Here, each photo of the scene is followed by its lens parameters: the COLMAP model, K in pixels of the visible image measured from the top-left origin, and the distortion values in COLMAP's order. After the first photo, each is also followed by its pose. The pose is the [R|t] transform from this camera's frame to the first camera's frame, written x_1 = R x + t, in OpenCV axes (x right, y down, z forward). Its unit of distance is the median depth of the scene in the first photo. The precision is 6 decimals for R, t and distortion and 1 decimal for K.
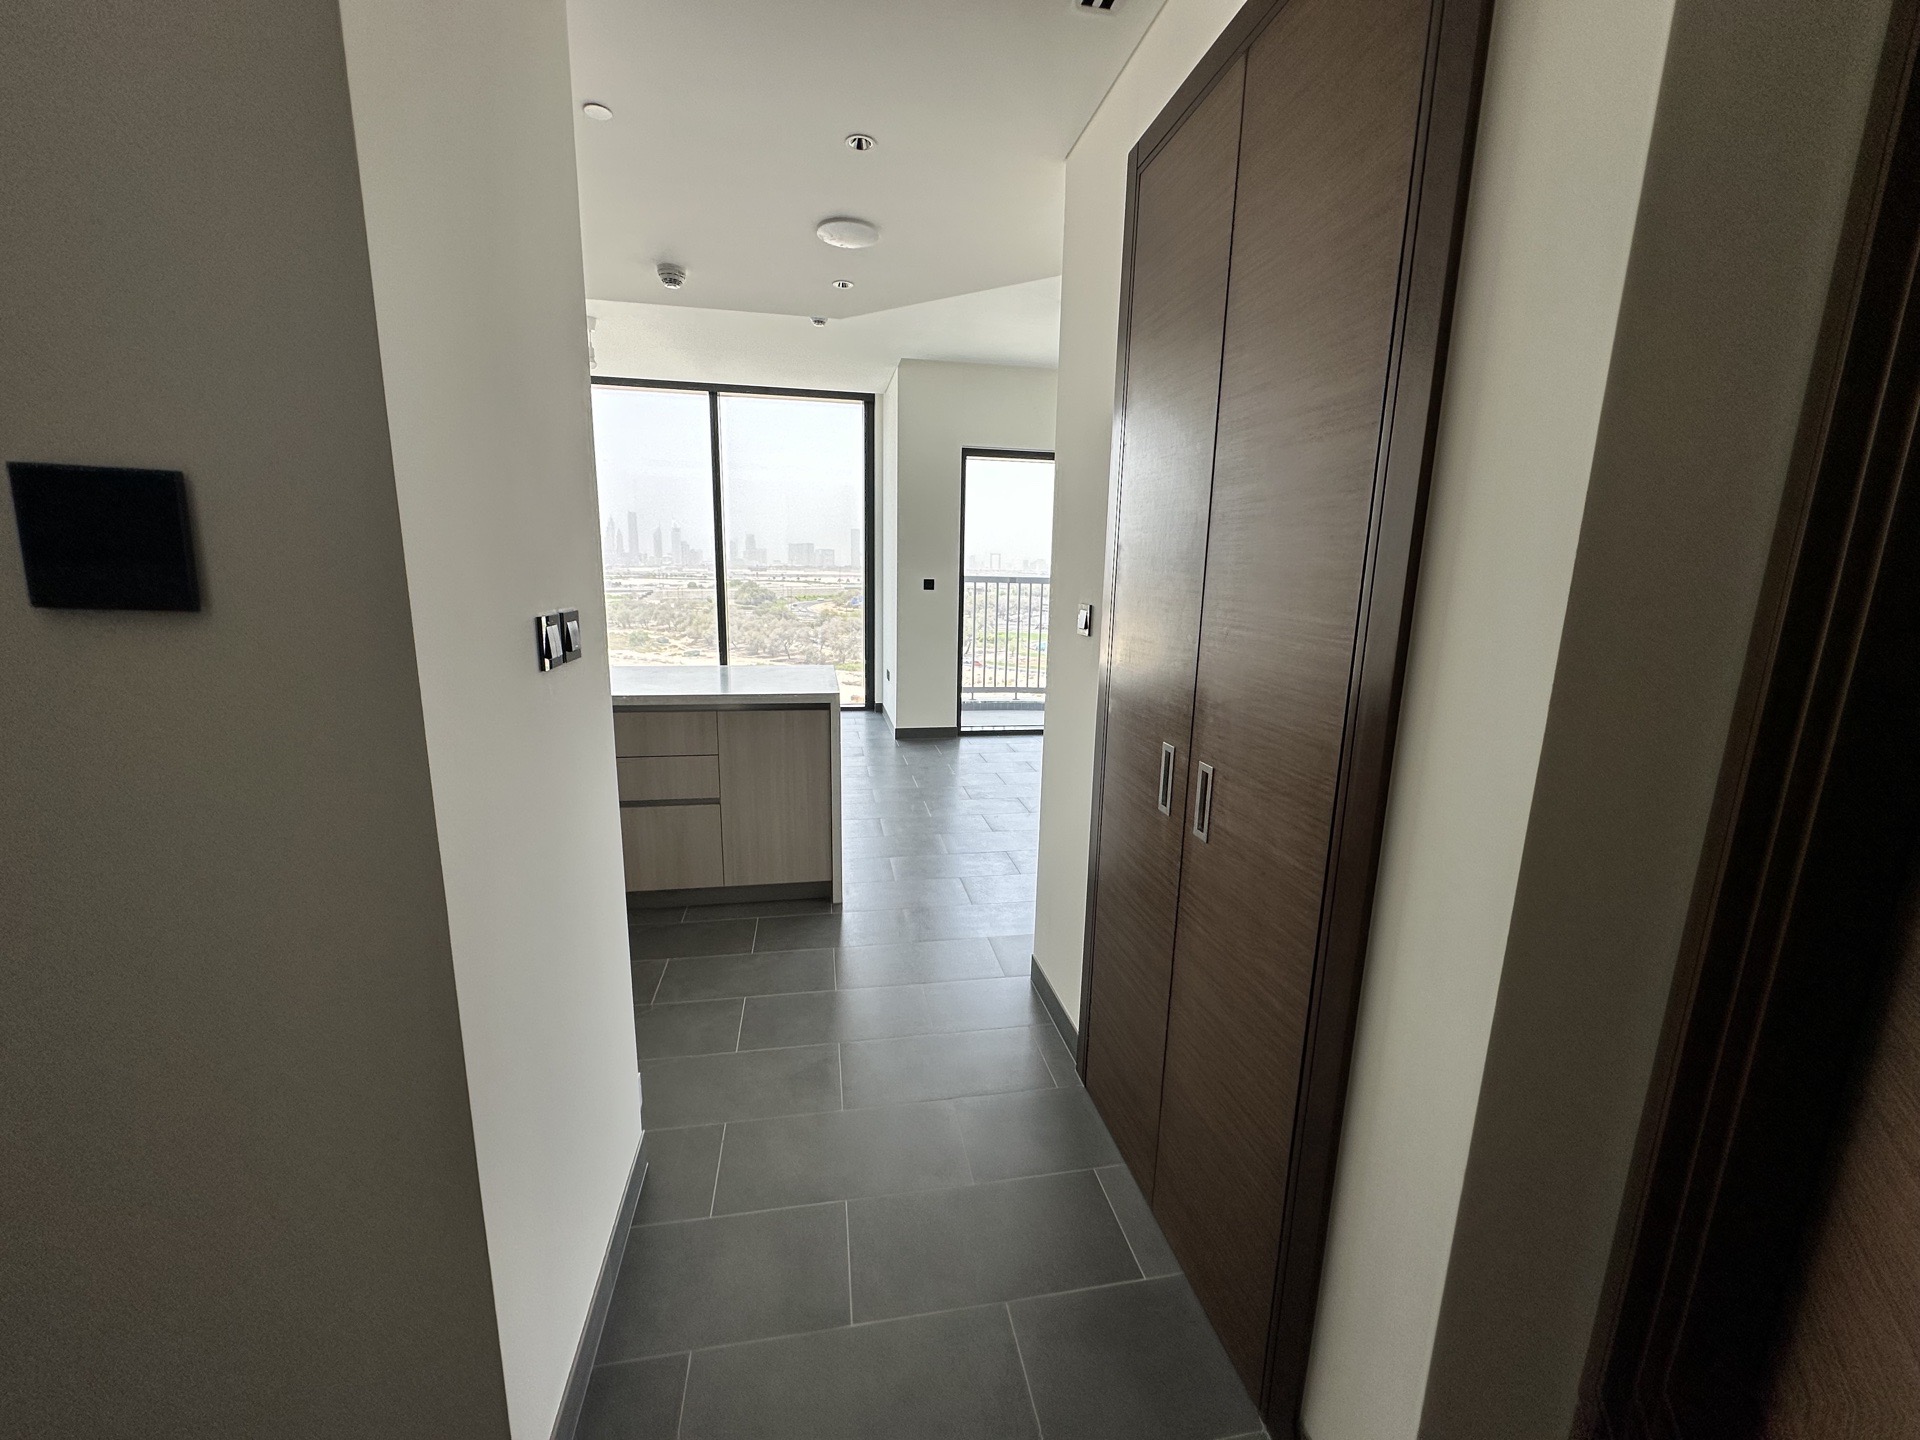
lens RADIAL K [[764.9, 0, 960.0], [0, 764.9, 720.0], [0, 0, 1]] dist [-0.000195, 0.000208]
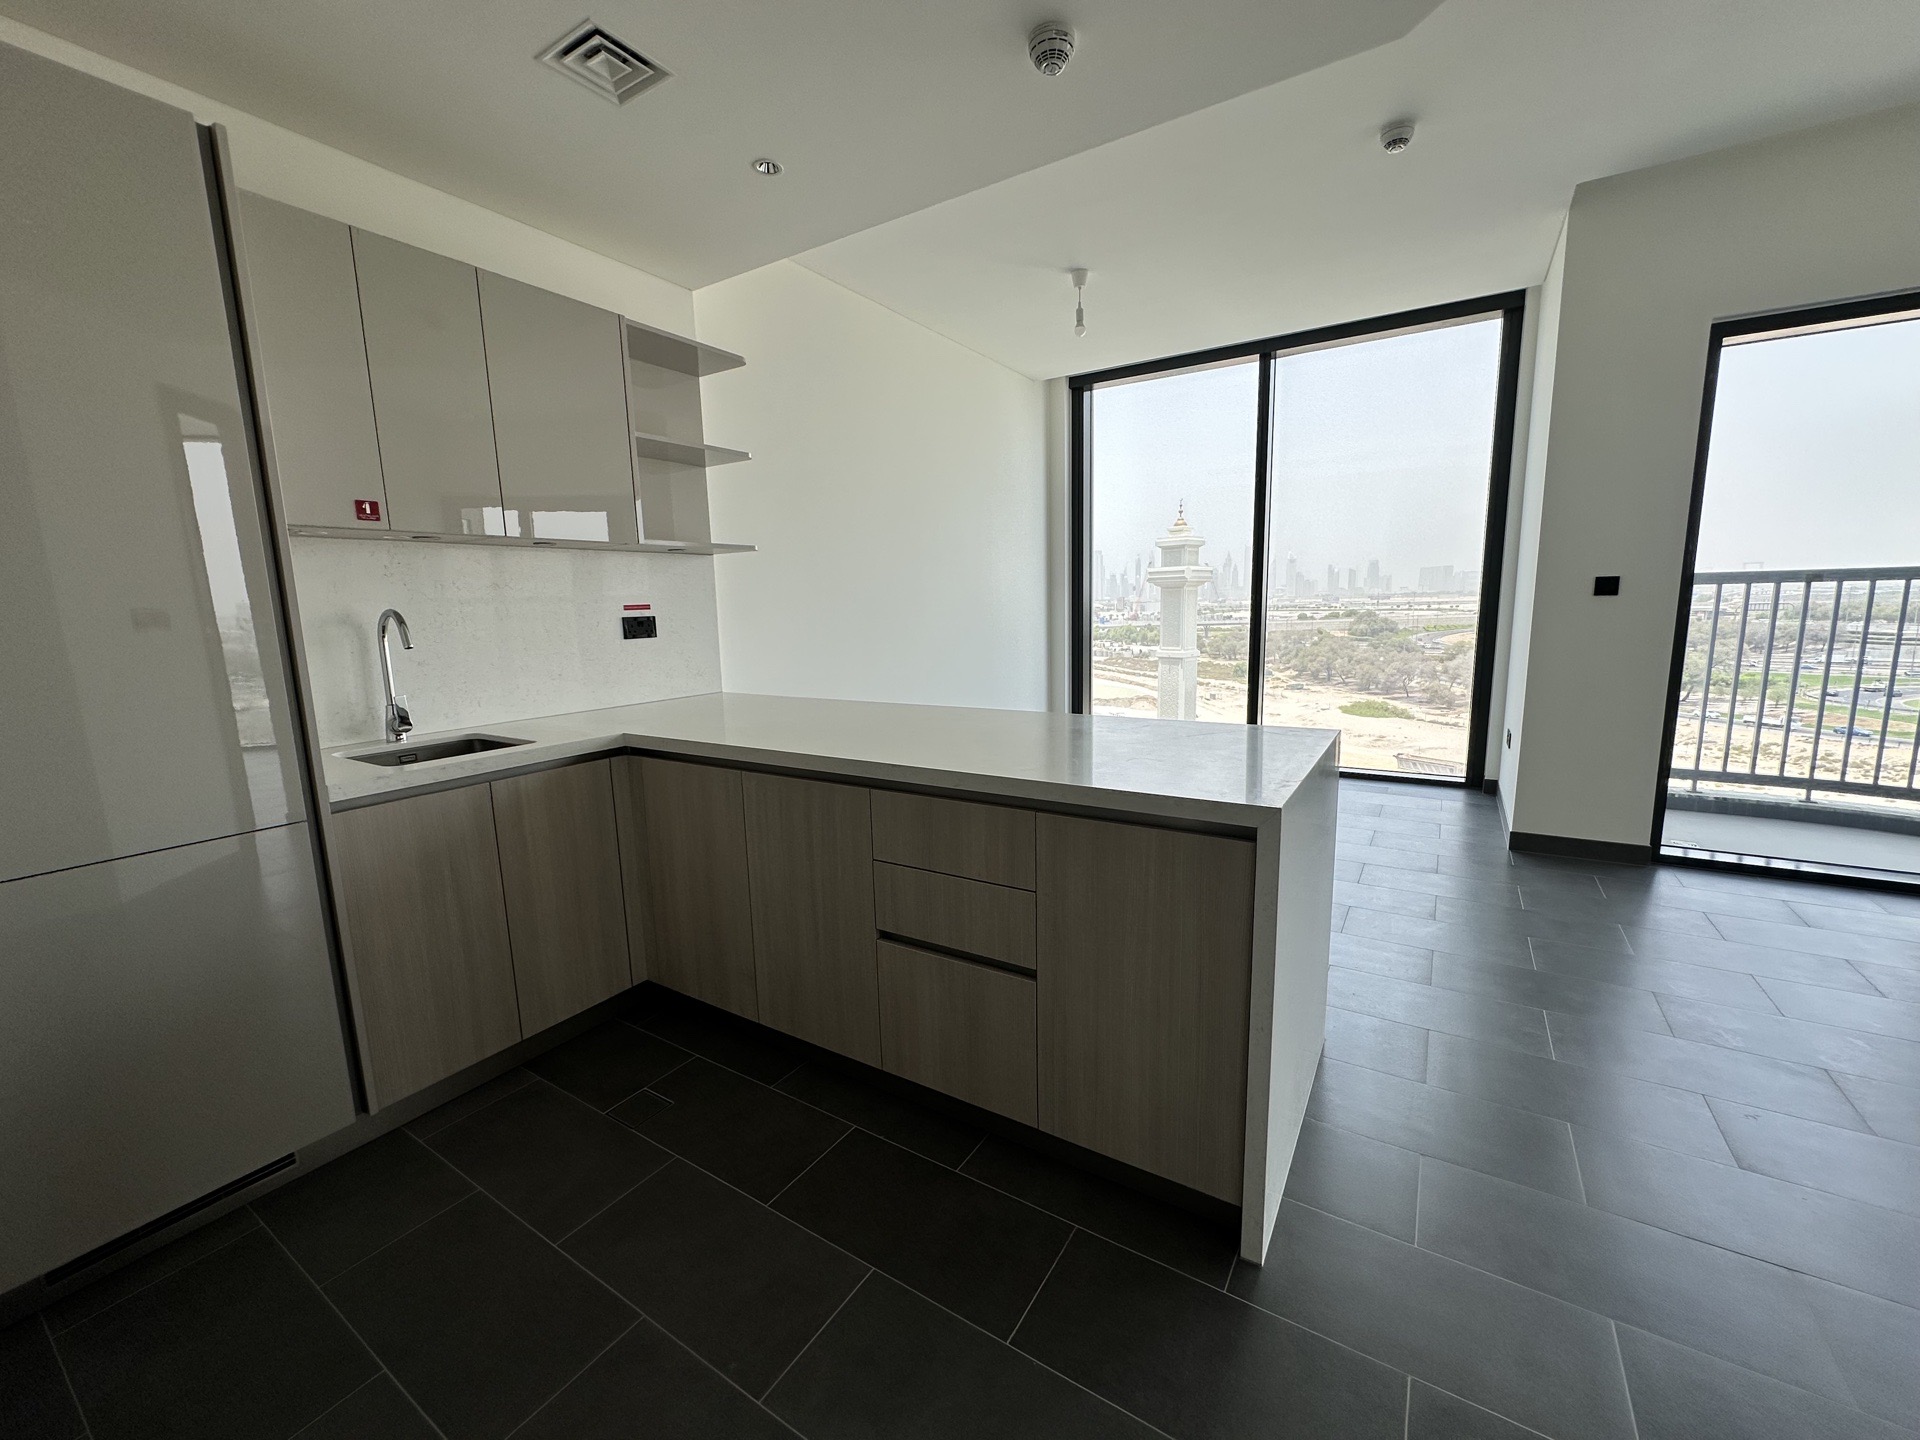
lens RADIAL K [[764.9, 0, 960.0], [0, 764.9, 720.0], [0, 0, 1]] dist [-0.000195, 0.000208]
pose [[0.731136, 0.068622, -0.678772, -0.000158], [-0.096476, 0.995330, -0.003293, -0.024948], [0.675376, 0.067893, 0.734342, 0.212316]]
